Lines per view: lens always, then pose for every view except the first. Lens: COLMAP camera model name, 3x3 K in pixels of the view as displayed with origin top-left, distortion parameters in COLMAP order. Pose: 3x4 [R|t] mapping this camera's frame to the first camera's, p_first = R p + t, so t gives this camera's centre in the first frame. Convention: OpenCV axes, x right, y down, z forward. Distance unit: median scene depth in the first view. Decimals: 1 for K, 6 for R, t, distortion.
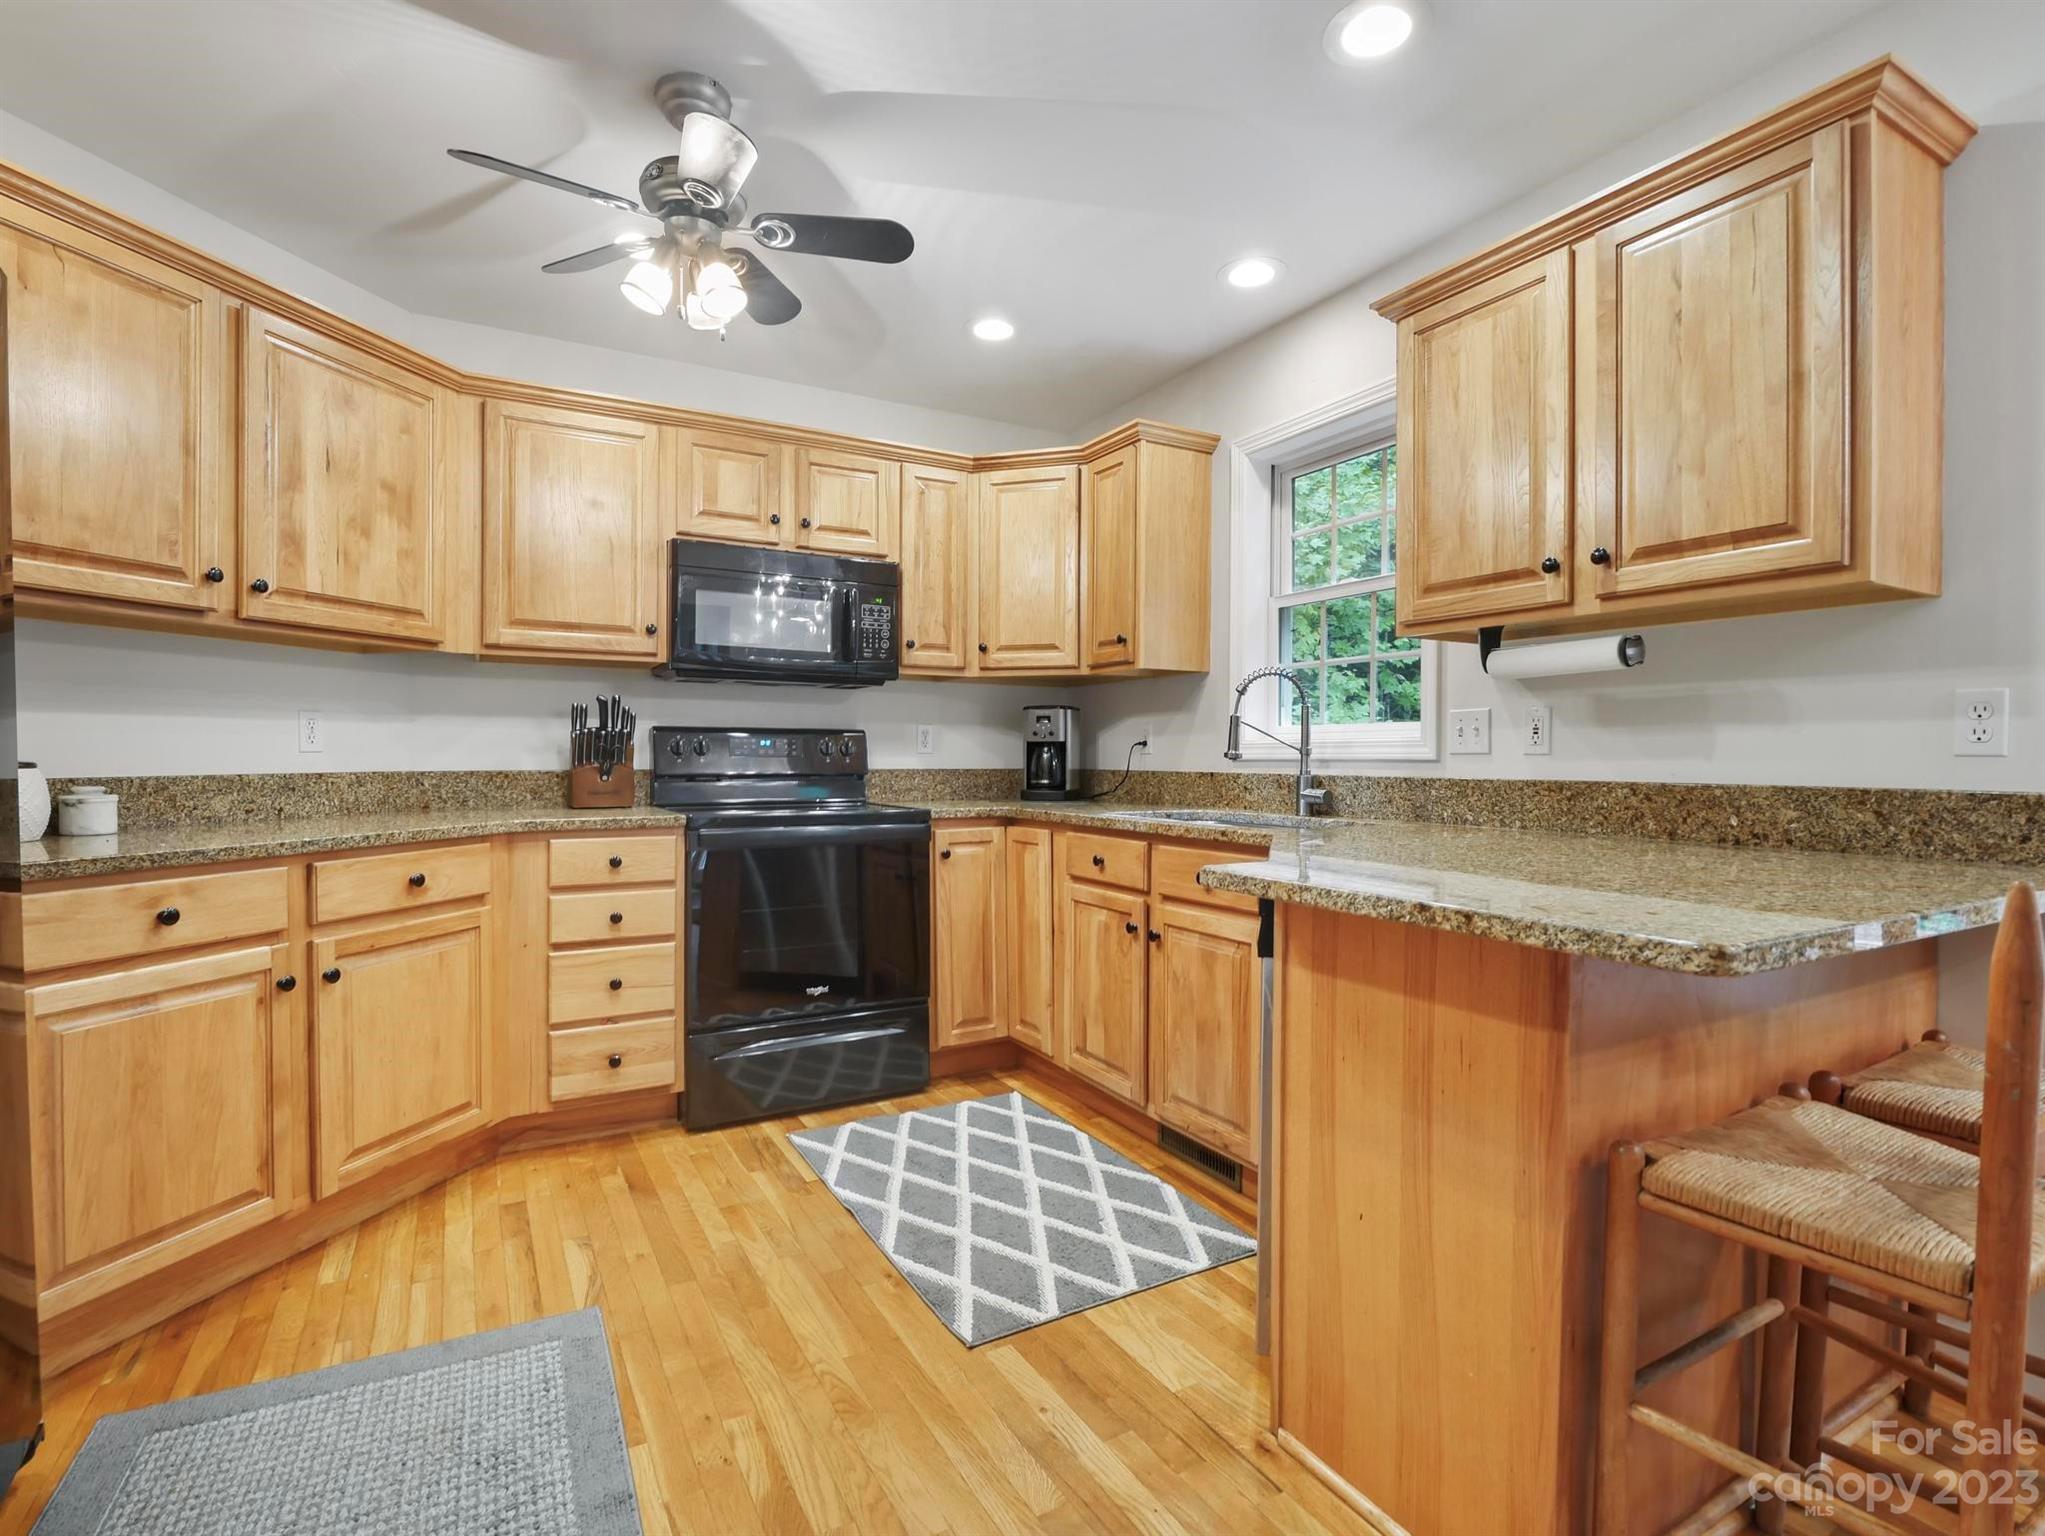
lens RADIAL K [[989.1, 0, 1018.8], [0, 989.1, 766.2], [0, 0, 1]] dist [-0.010083, -0.003531]
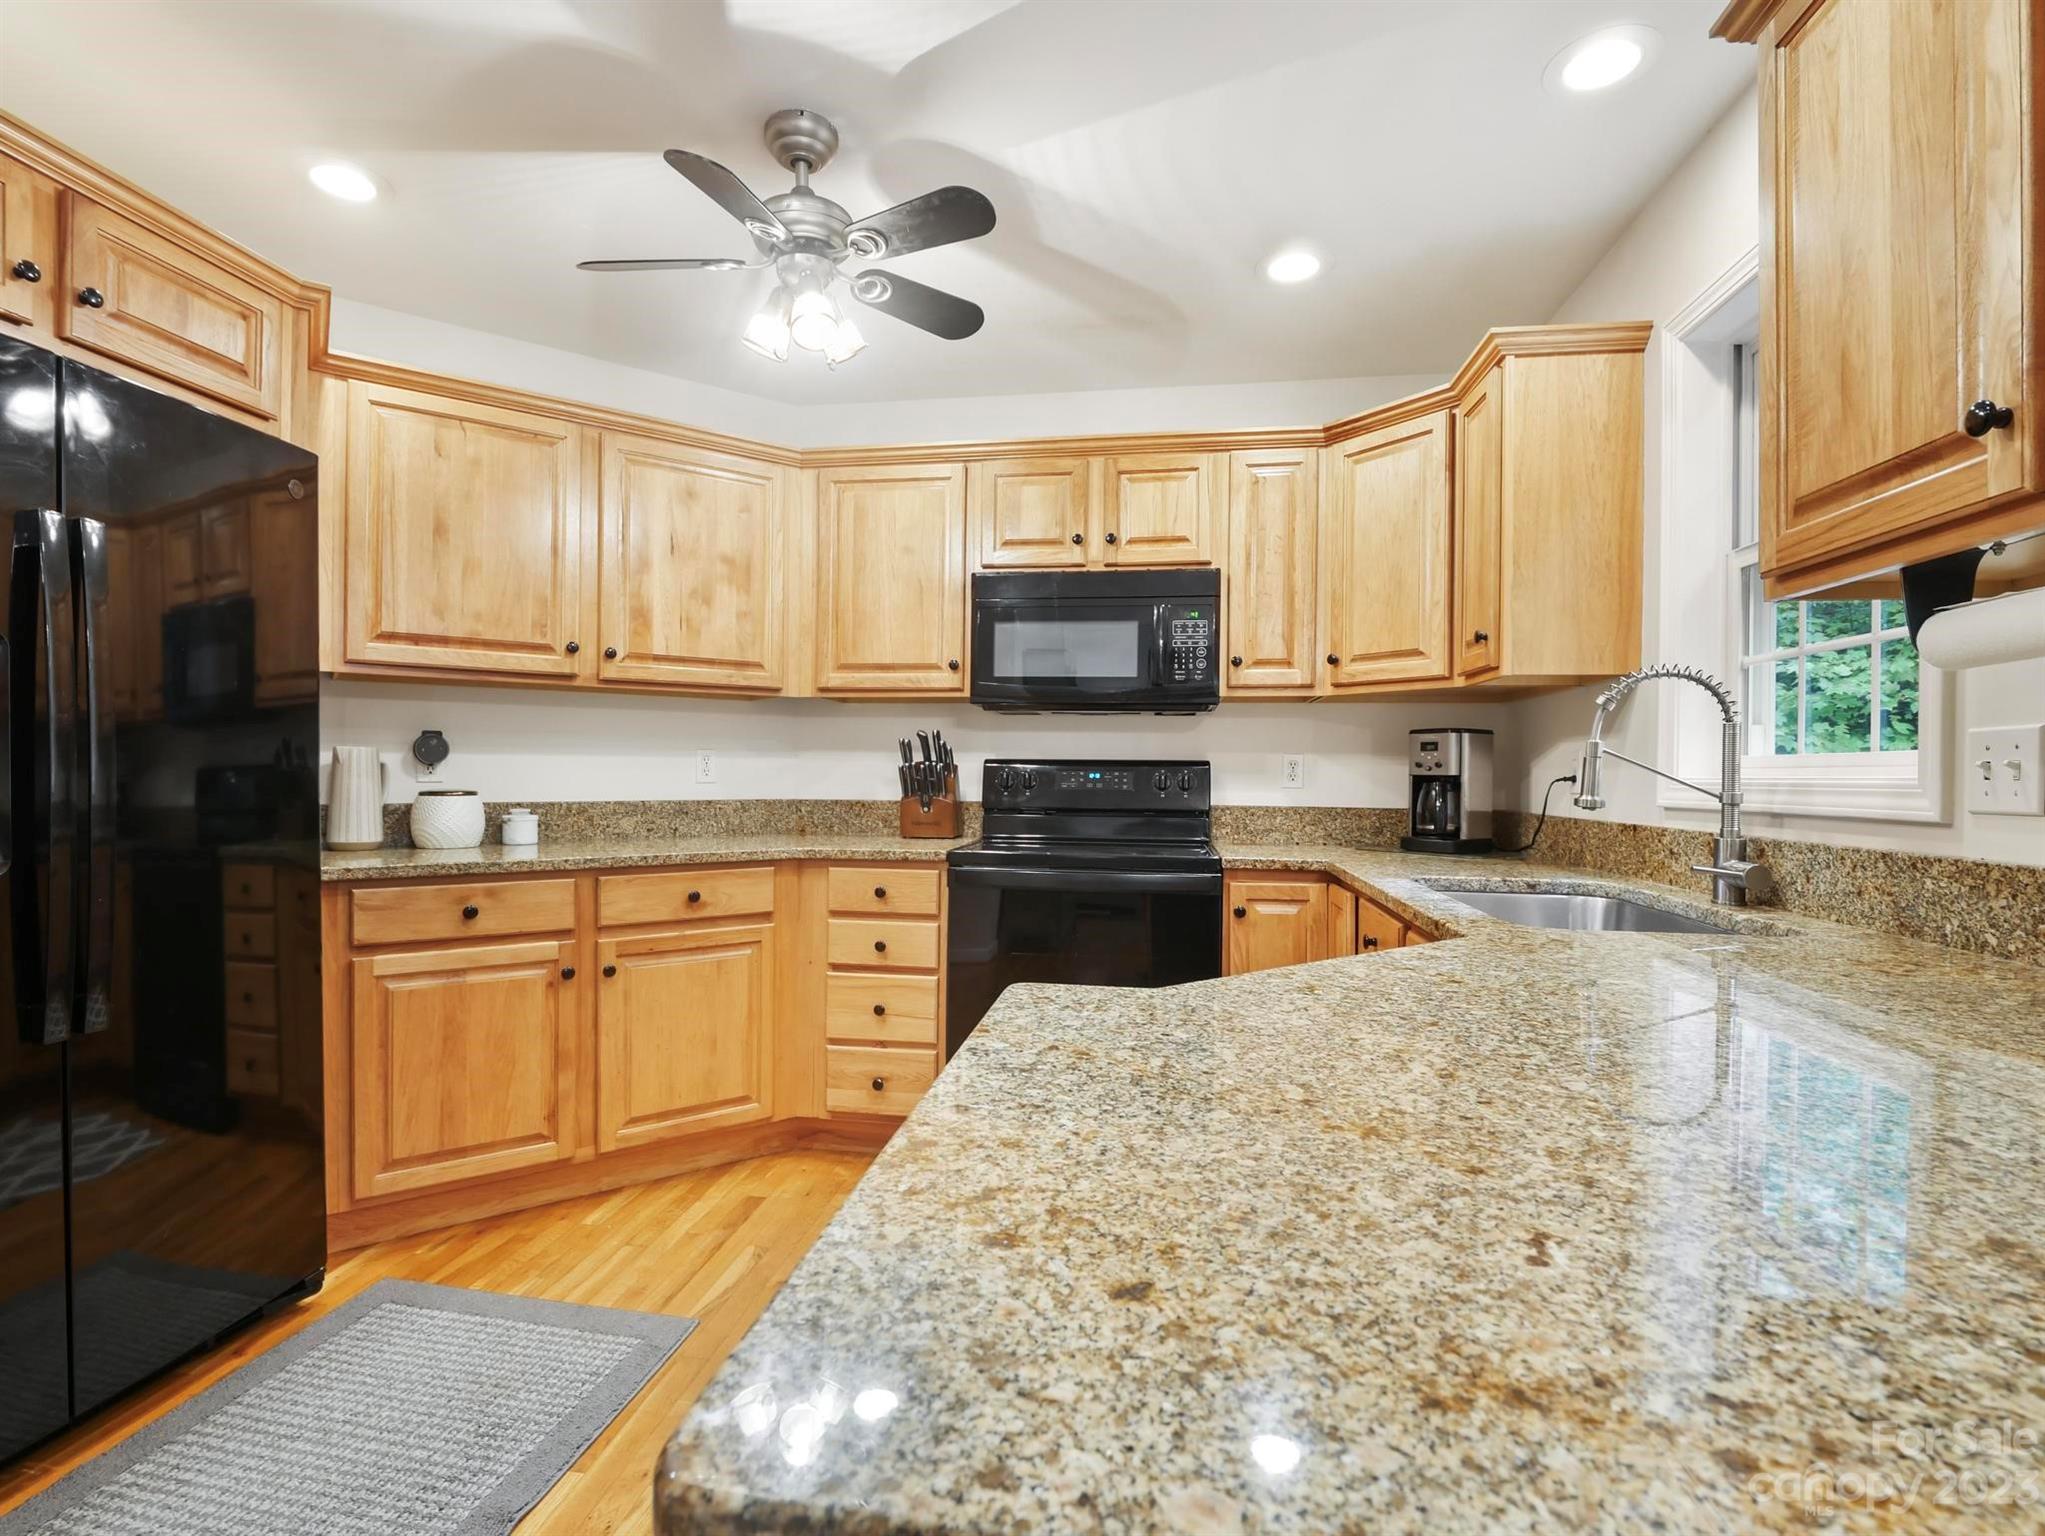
lens RADIAL K [[989.1, 0, 1012.0], [0, 989.1, 774.9], [0, 0, 1]] dist [-0.010083, -0.003531]
pose [[0.783784, 0.006154, -0.621003, 0.331435], [-0.014108, 0.999869, -0.007898, -0.019355], [0.620874, 0.014951, 0.783768, 0.258992]]
